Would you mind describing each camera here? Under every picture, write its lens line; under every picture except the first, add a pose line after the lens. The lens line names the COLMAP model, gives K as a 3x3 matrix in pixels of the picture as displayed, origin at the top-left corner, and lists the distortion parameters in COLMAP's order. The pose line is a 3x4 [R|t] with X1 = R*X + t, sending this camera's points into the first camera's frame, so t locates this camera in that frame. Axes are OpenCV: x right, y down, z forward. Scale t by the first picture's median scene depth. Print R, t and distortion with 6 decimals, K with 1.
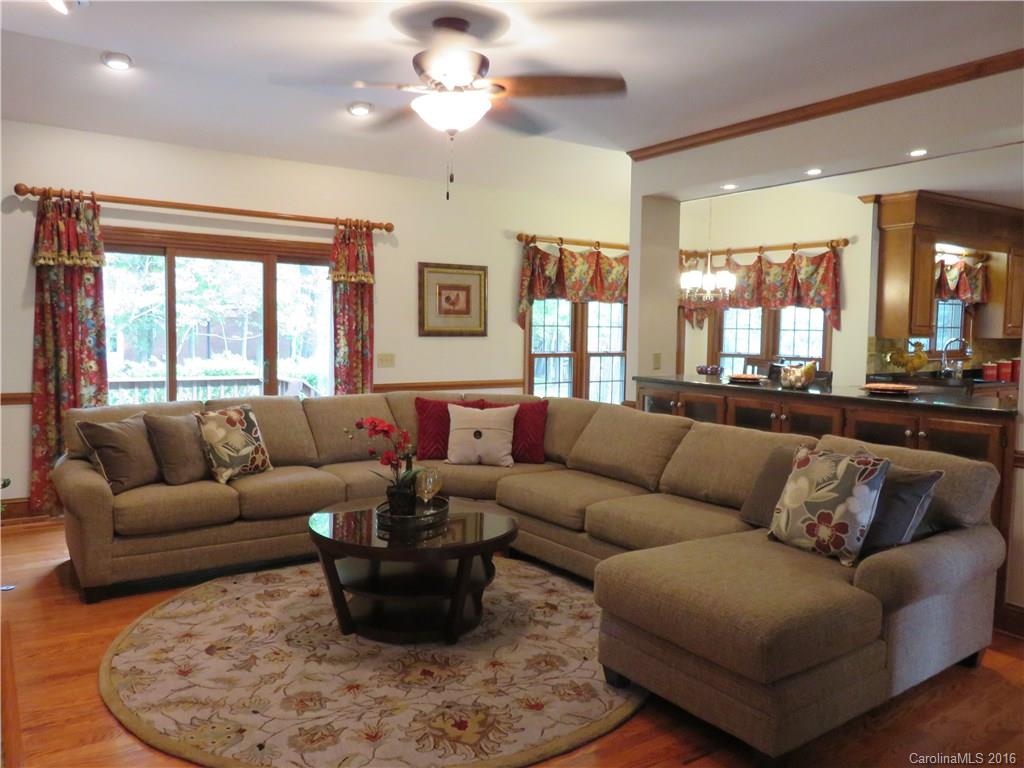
lens RADIAL K [[767.5, 0, 512.3], [0, 767.5, 387.5], [0, 0, 1]] dist [-0.006156, -0.000248]
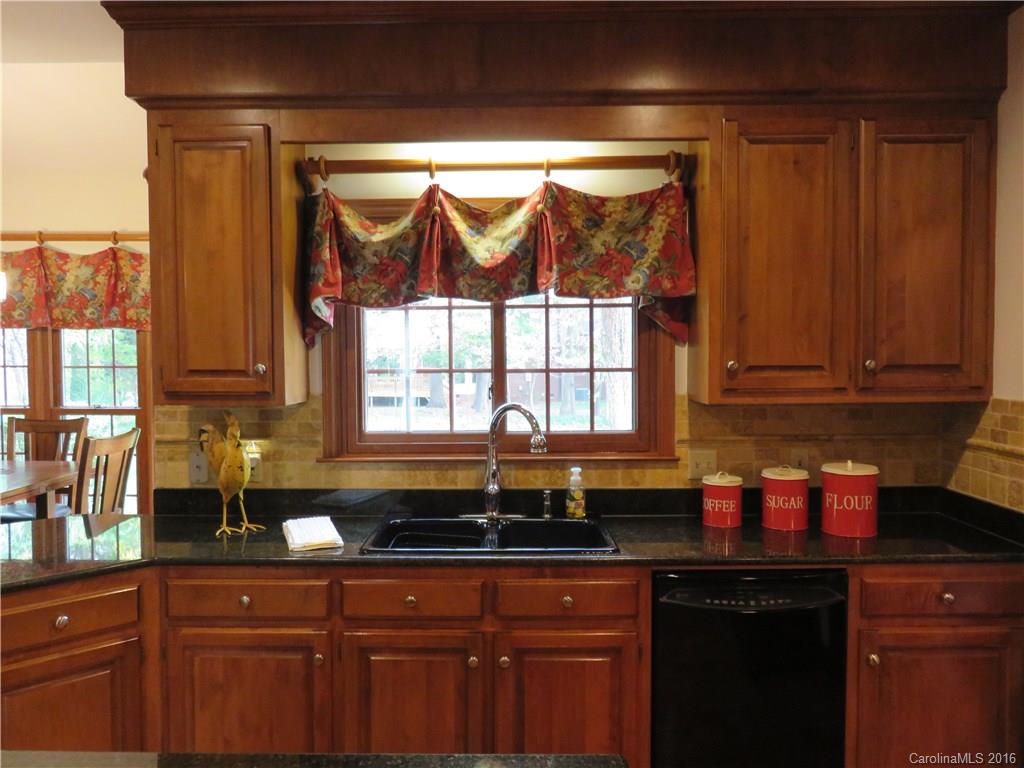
lens RADIAL K [[735.9, 0, 512.0], [0, 735.9, 384.0], [0, 0, 1]] dist [-0.012270, -0.002025]
pose [[0.811619, 0.006092, -0.584155, 0.734634], [-0.035577, 0.998605, -0.039017, -0.055976], [0.583102, 0.052449, 0.810704, 0.684279]]
